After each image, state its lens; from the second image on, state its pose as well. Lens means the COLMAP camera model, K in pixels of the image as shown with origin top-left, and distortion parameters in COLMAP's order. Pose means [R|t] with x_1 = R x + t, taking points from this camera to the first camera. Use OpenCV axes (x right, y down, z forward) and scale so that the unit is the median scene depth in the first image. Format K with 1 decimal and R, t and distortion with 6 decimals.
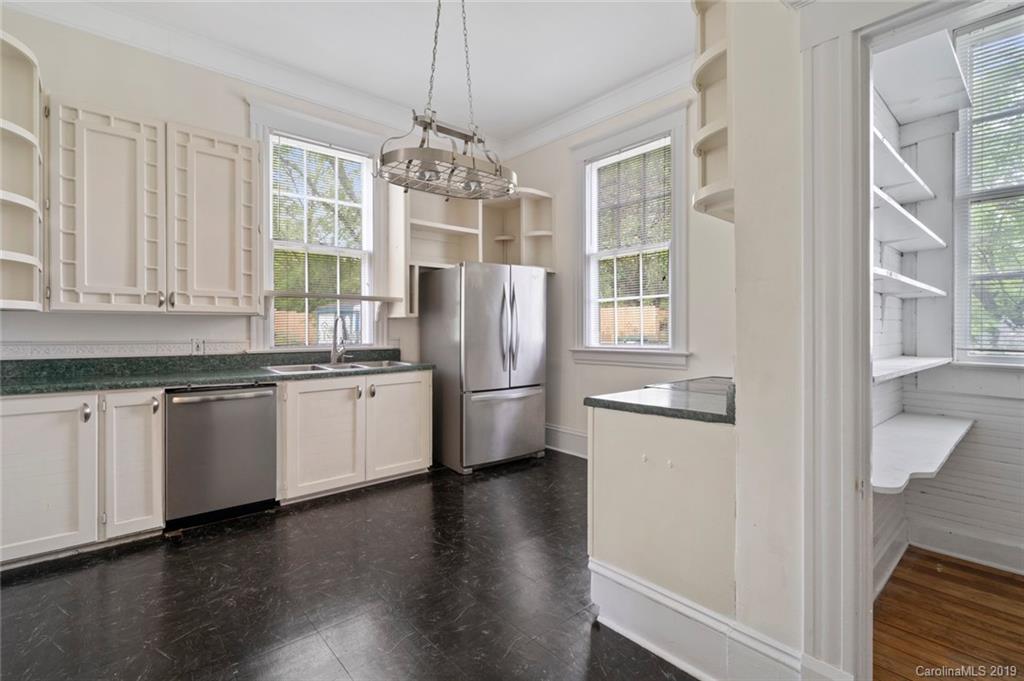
lens RADIAL K [[468.0, 0, 503.9], [0, 468.0, 330.4], [0, 0, 1]] dist [-0.007271, 0.004490]
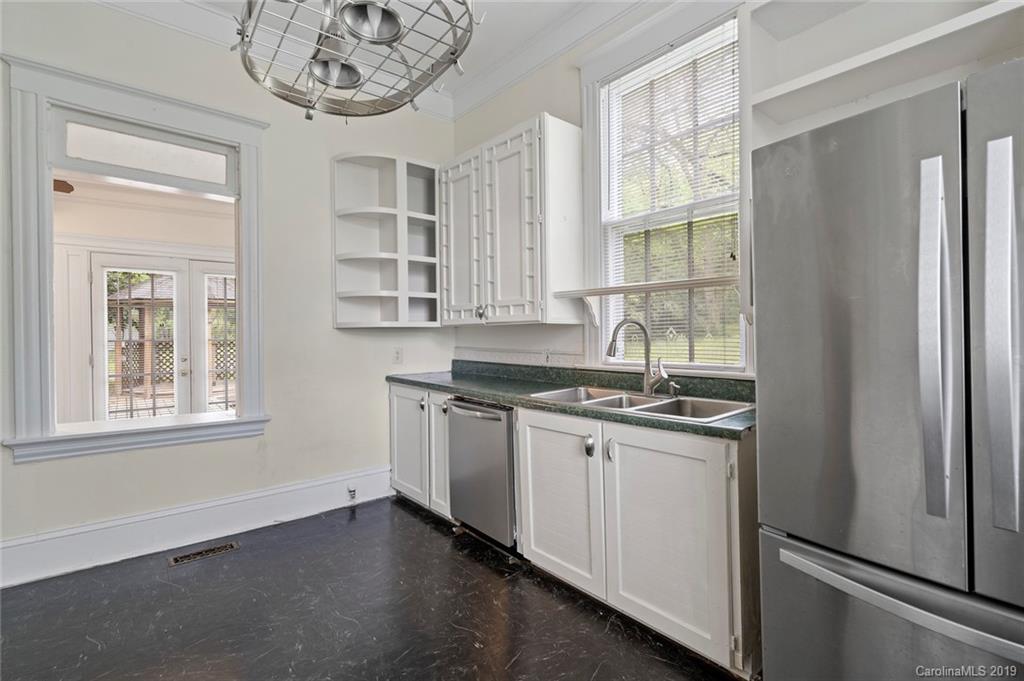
lens RADIAL K [[468.0, 0, 507.4], [0, 468.0, 334.2], [0, 0, 1]] dist [-0.007271, 0.004490]
pose [[-0.015226, 0.001421, -0.999883, 0.317057], [0.008959, 0.999959, 0.001284, -0.014339], [0.999844, -0.008939, -0.015238, 0.974845]]
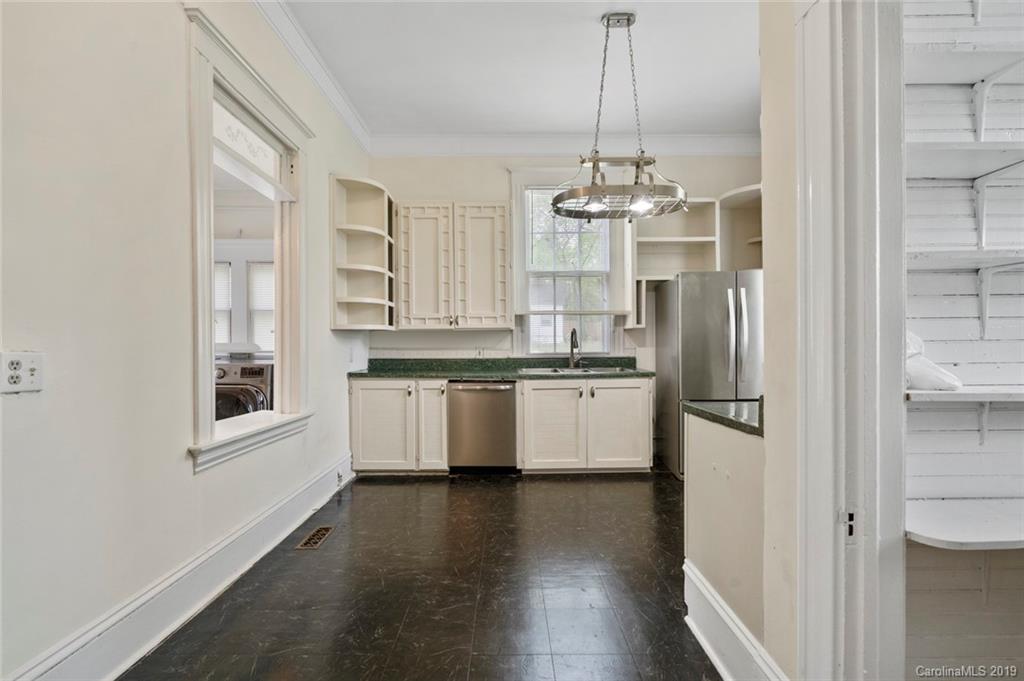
lens RADIAL K [[468.0, 0, 508.4], [0, 468.0, 341.5], [0, 0, 1]] dist [-0.007271, 0.004490]
pose [[0.760479, -0.002705, -0.649357, 0.350480], [0.004512, 0.999989, 0.001118, 0.000607], [0.649347, -0.003780, 0.760483, -0.027091]]
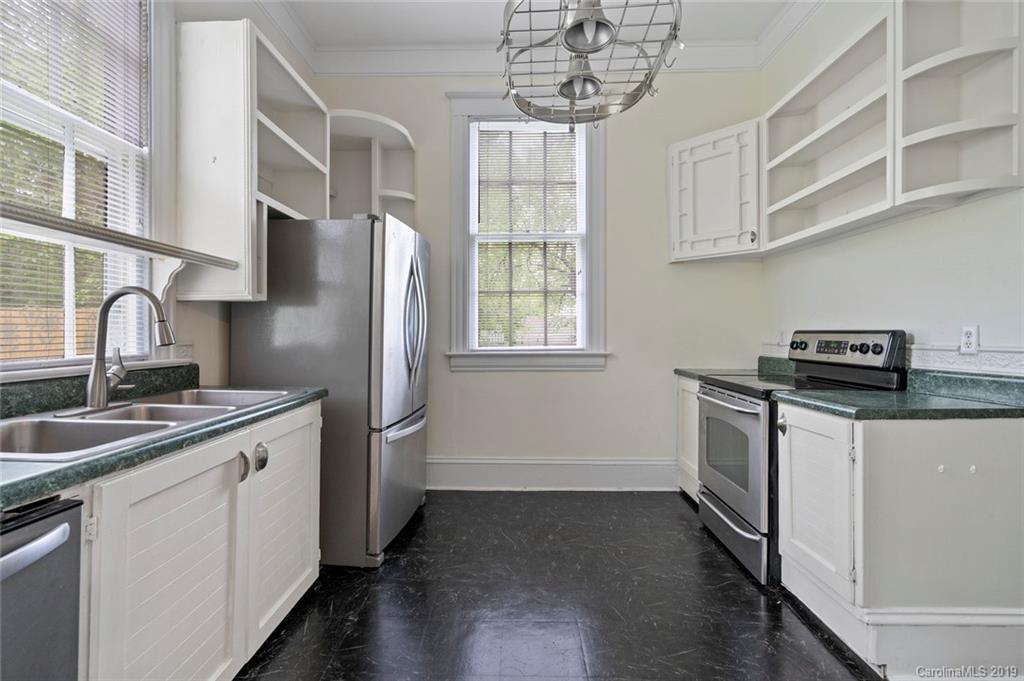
lens RADIAL K [[468.0, 0, 506.9], [0, 468.0, 332.4], [0, 0, 1]] dist [-0.007271, 0.004490]
pose [[0.669081, 0.002308, 0.743186, -0.503551], [-0.000195, 0.999996, -0.002929, 0.010416], [-0.743189, 0.001814, 0.669079, 0.568134]]
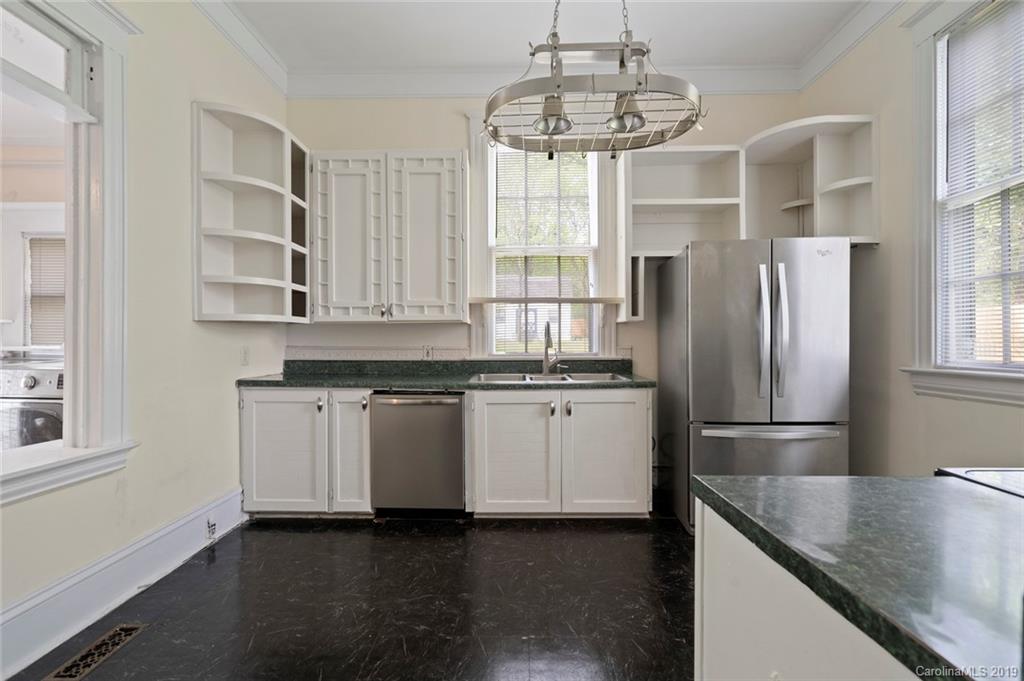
lens RADIAL K [[468.0, 0, 507.6], [0, 468.0, 338.2], [0, 0, 1]] dist [-0.007271, 0.004490]
pose [[0.744319, -0.001779, -0.667822, 0.224448], [0.001283, 0.999998, -0.001233, 0.002734], [0.667823, 0.000060, 0.744320, 0.323444]]
